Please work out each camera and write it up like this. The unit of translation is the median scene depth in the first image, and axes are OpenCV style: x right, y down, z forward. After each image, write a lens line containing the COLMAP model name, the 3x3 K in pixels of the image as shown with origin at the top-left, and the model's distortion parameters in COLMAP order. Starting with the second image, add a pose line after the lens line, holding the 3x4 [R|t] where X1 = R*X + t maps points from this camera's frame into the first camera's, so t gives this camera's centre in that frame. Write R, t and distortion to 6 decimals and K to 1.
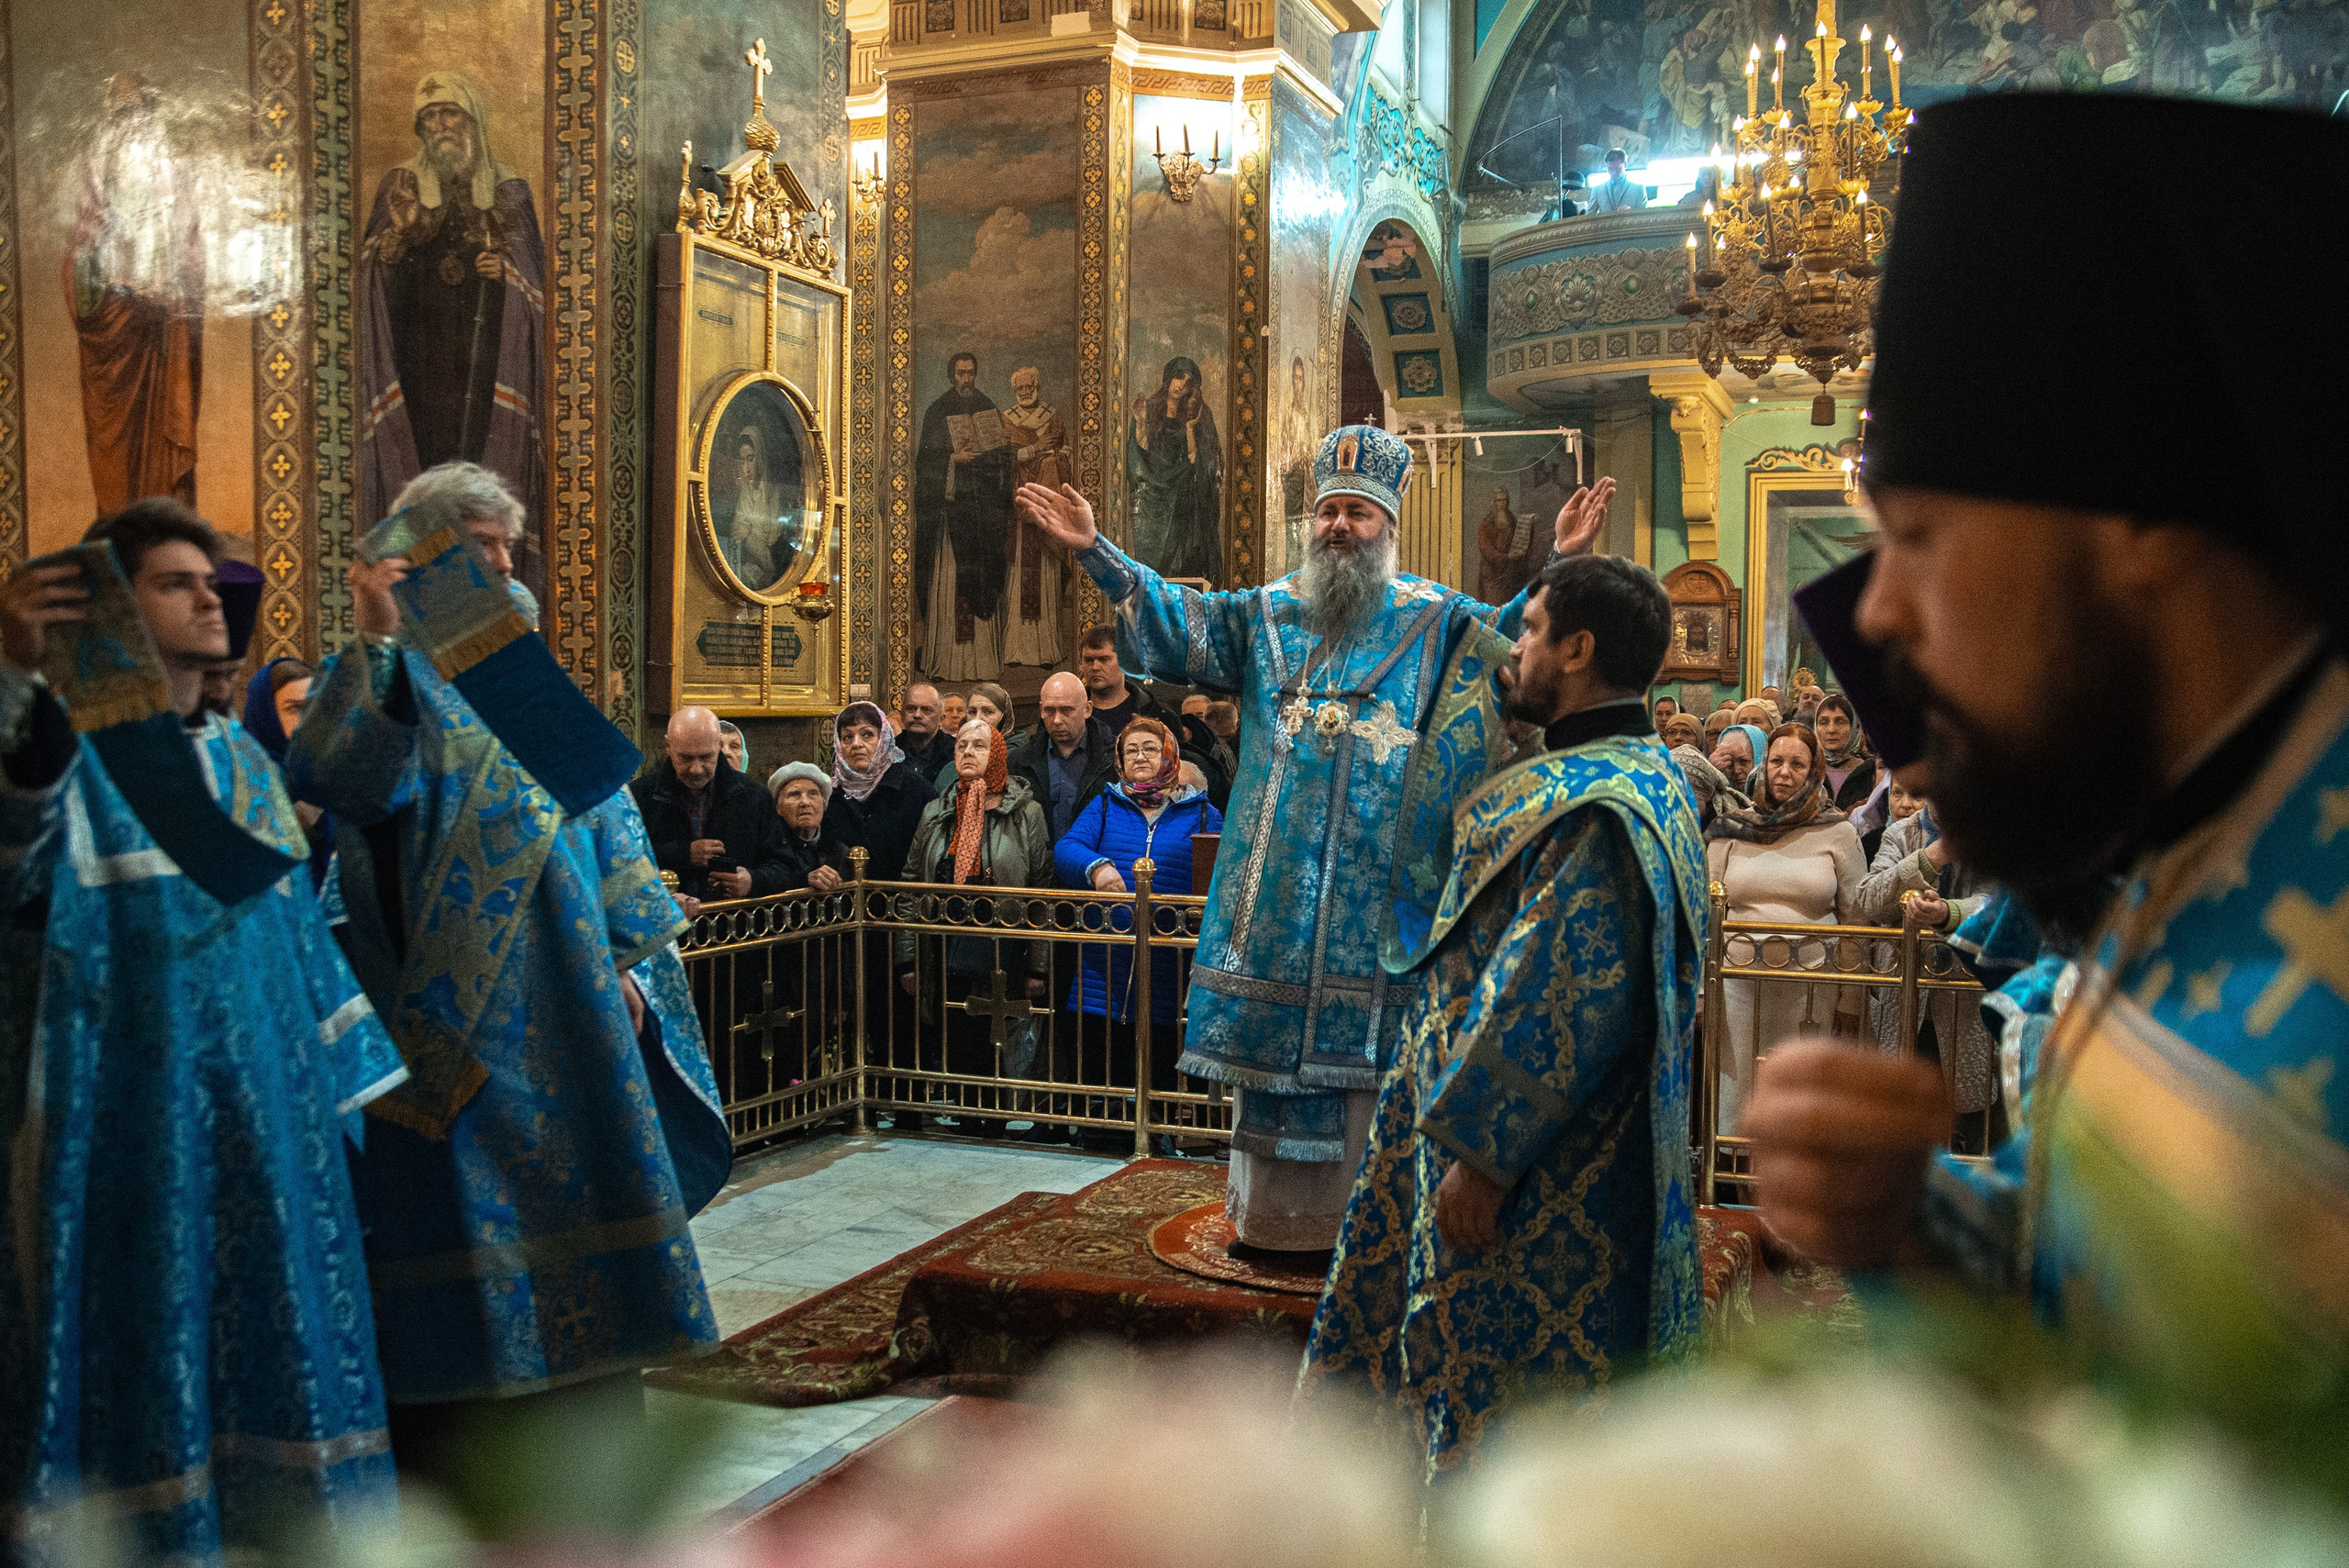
lens RADIAL K [[2004.1, 0, 1262.7], [0, 2004.1, 826.3], [0, 0, 1]] dist [-0.130231, 0.126726]
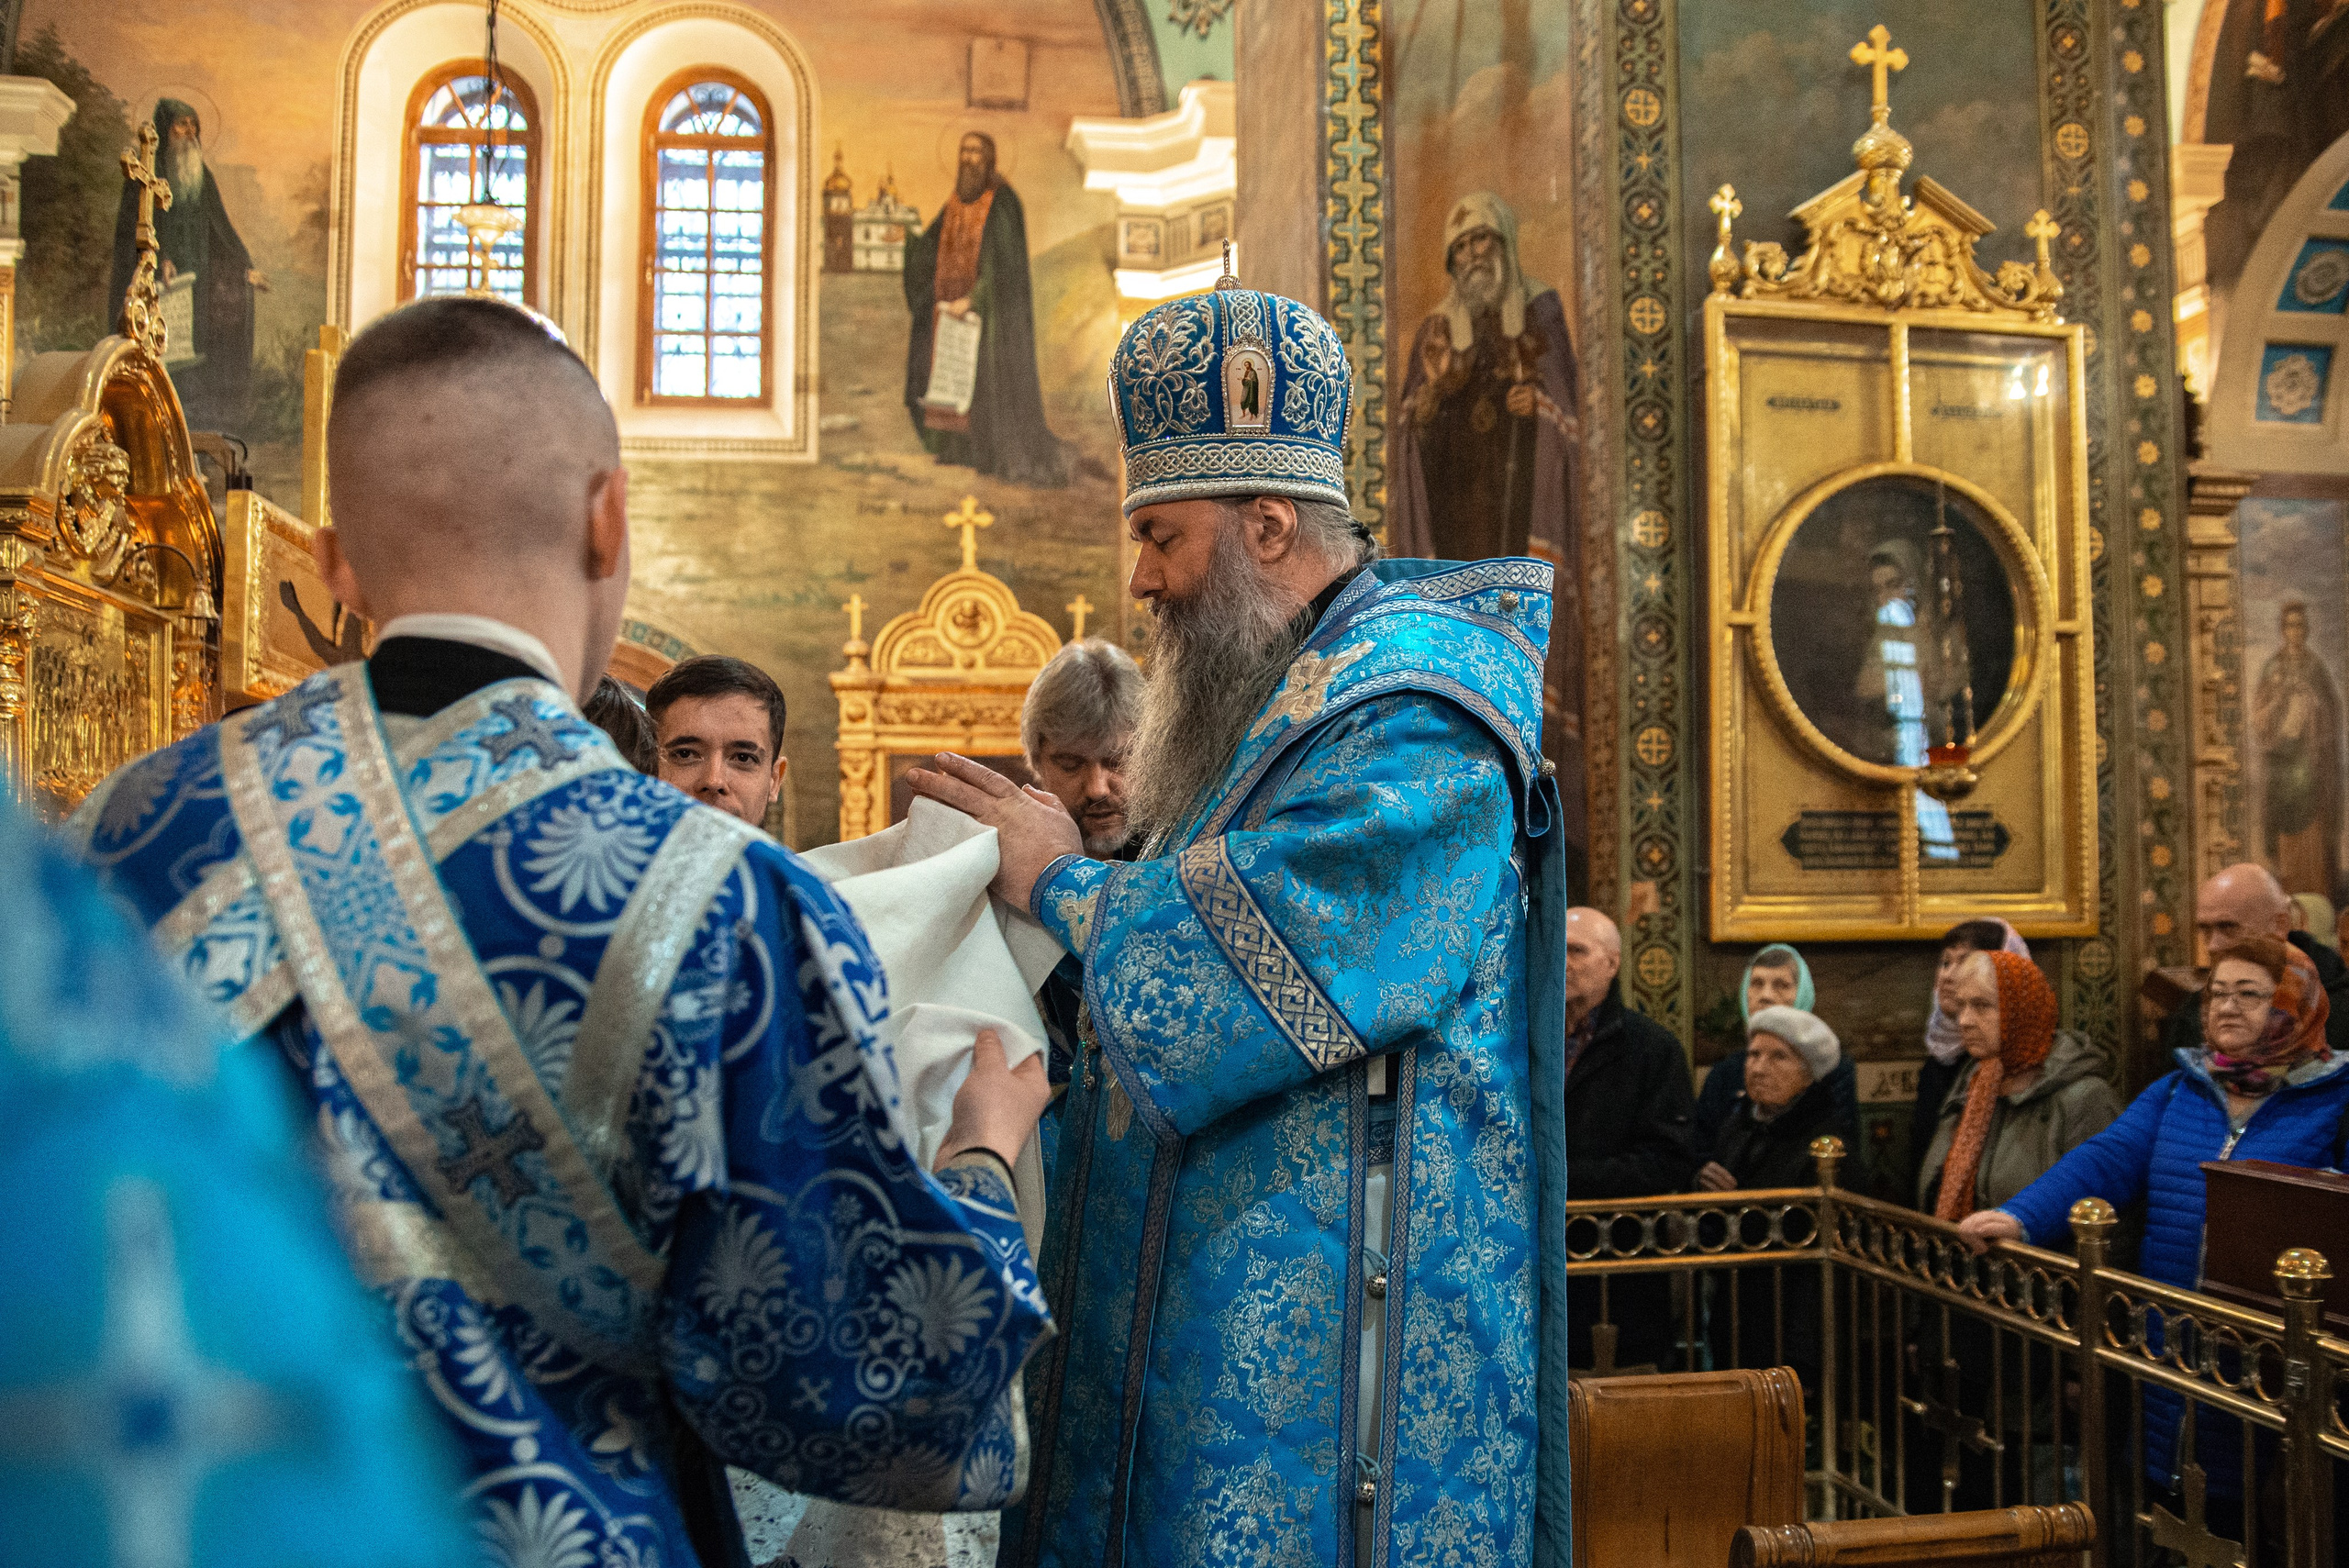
lens RADIAL K [[2004.1, 0, 1262.7], [0, 2004.1, 826.3], [0, 0, 1]] dist [-0.130231, 0.126726]
pose [[0.514501, -0.052900, -0.855857, 0.246764], [-0.042497, 0.995296, -0.087066, -0.024909], [0.856436, 0.081167, 0.509832, 0.451455]]
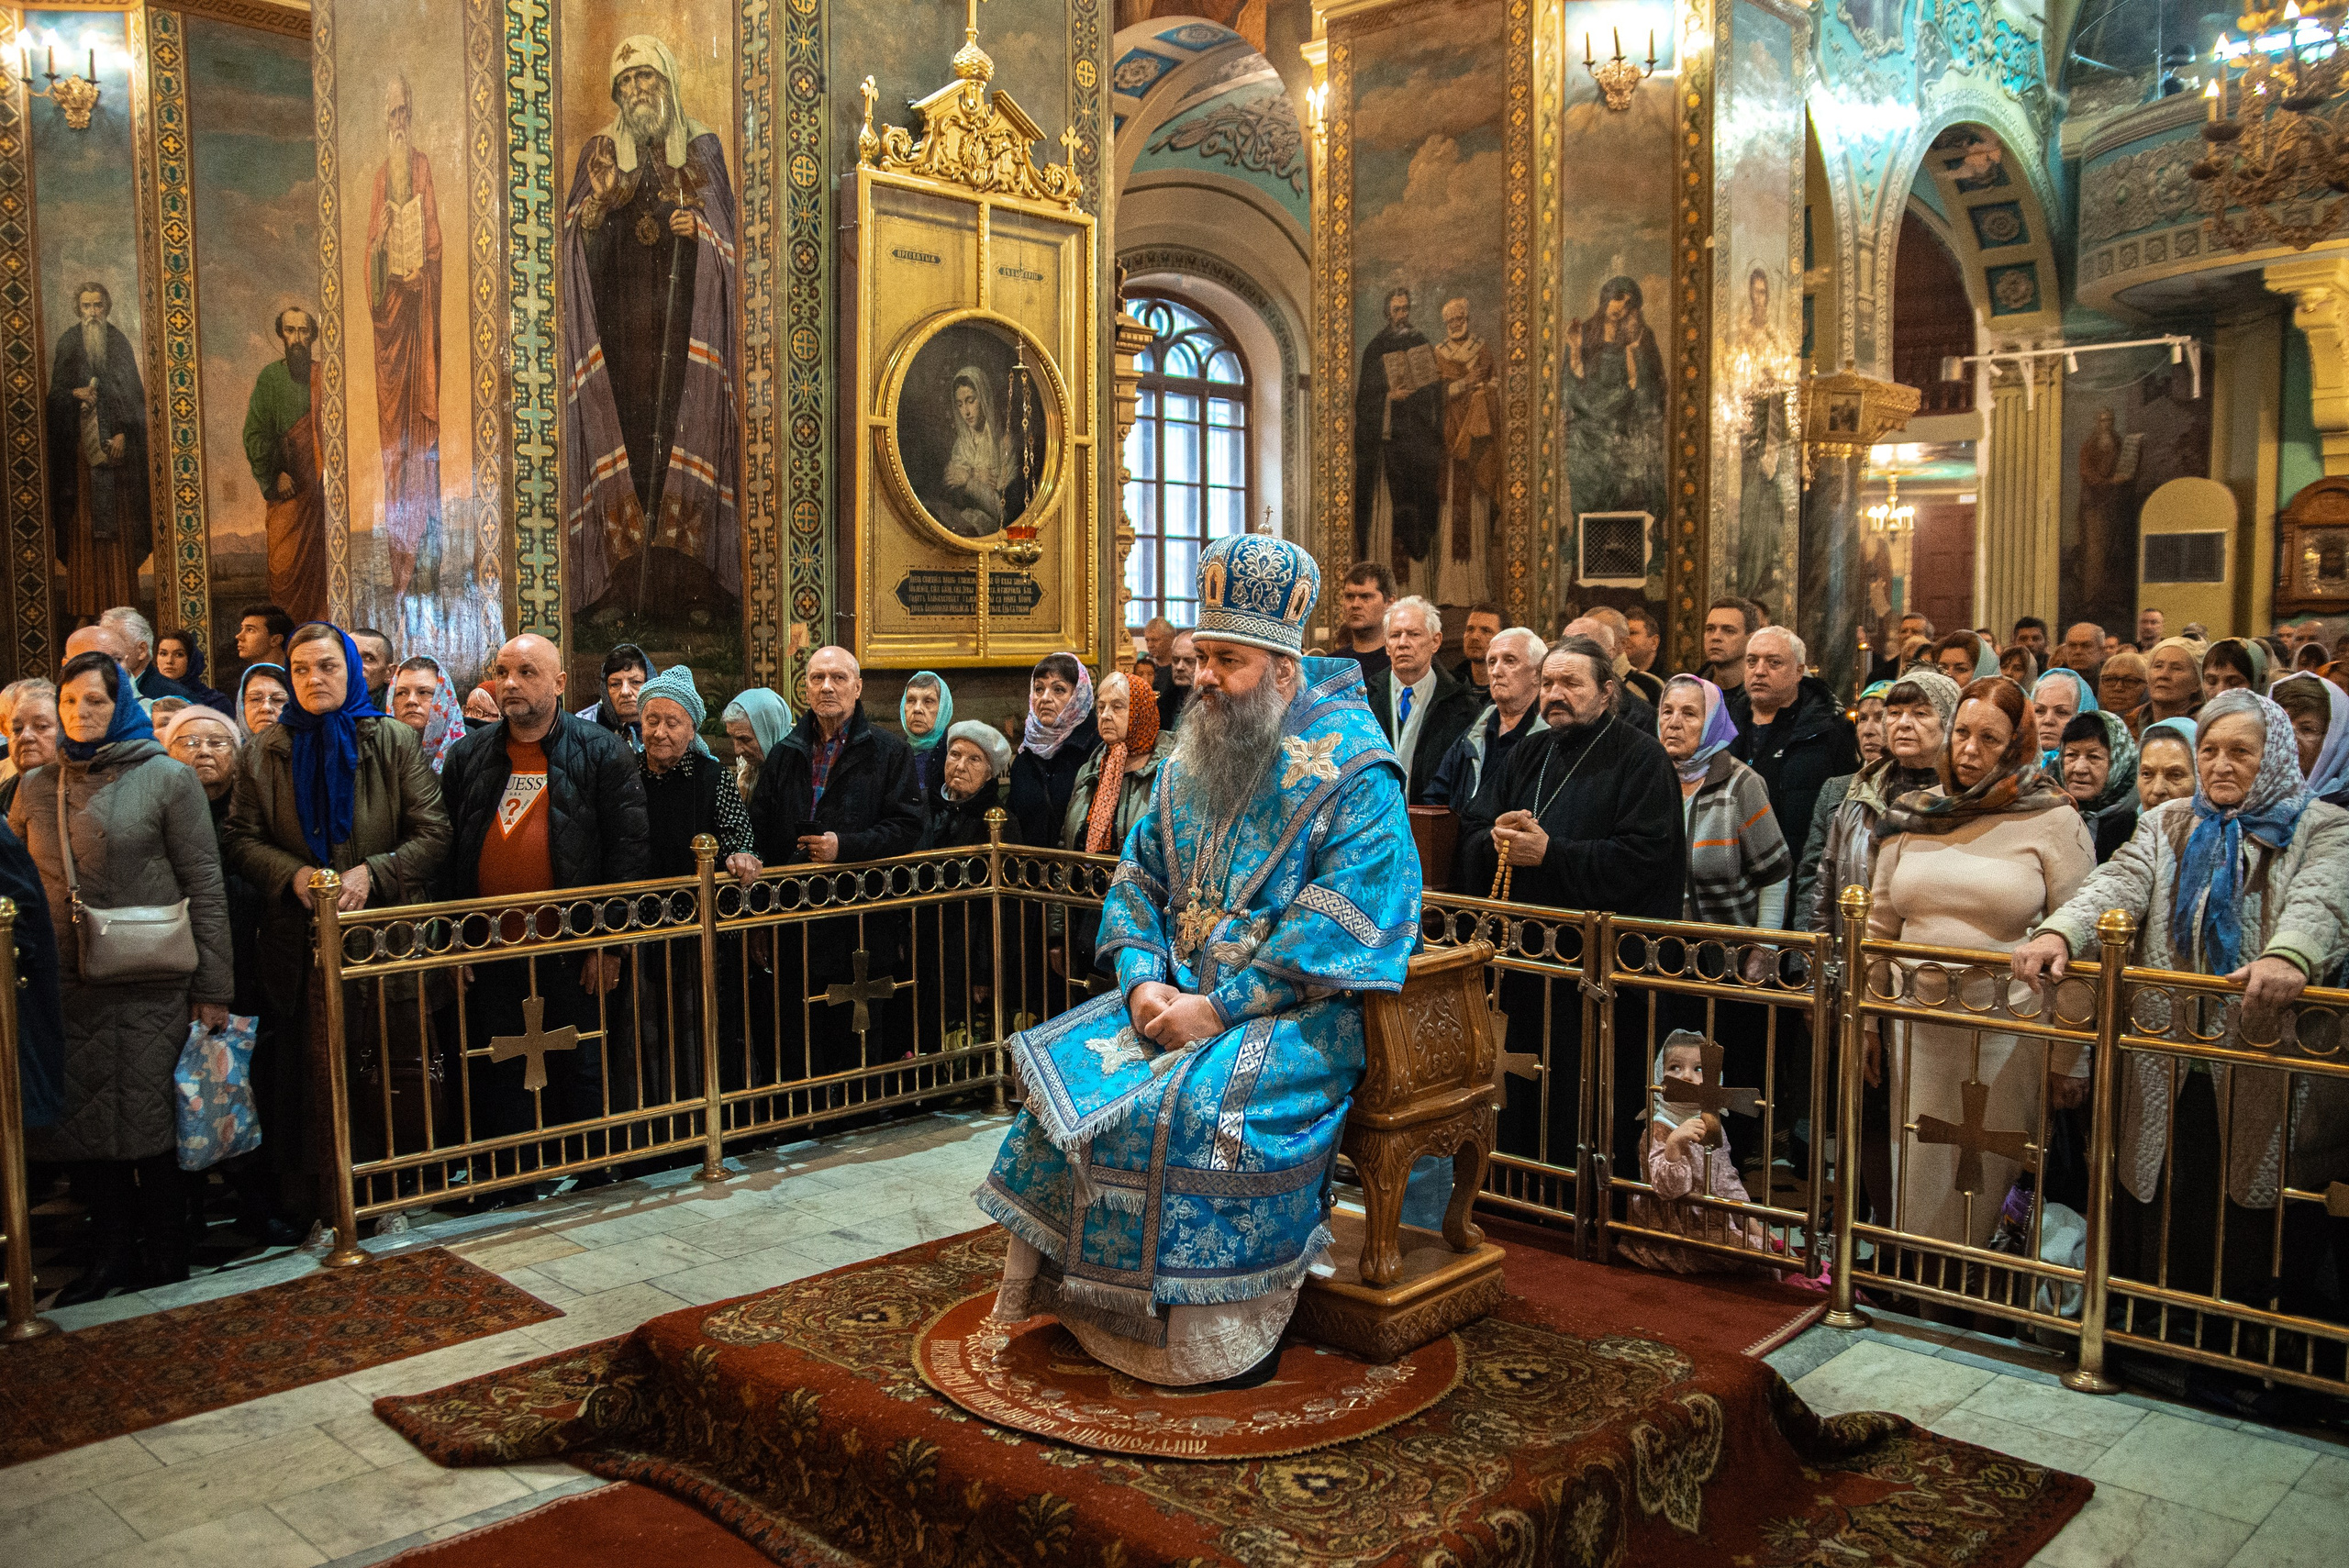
lens RADIAL K [[1874.4, 0, 1217.6], [0, 1874.4, 792.1], [0, 0, 1]] dist [-0.129034, 0.124298]
pose [[0.926553, 0.017632, -0.375750, 0.204770], [-0.010764, 0.999735, 0.020369, -0.014623], [0.376009, -0.014829, 0.926497, 0.206087]]
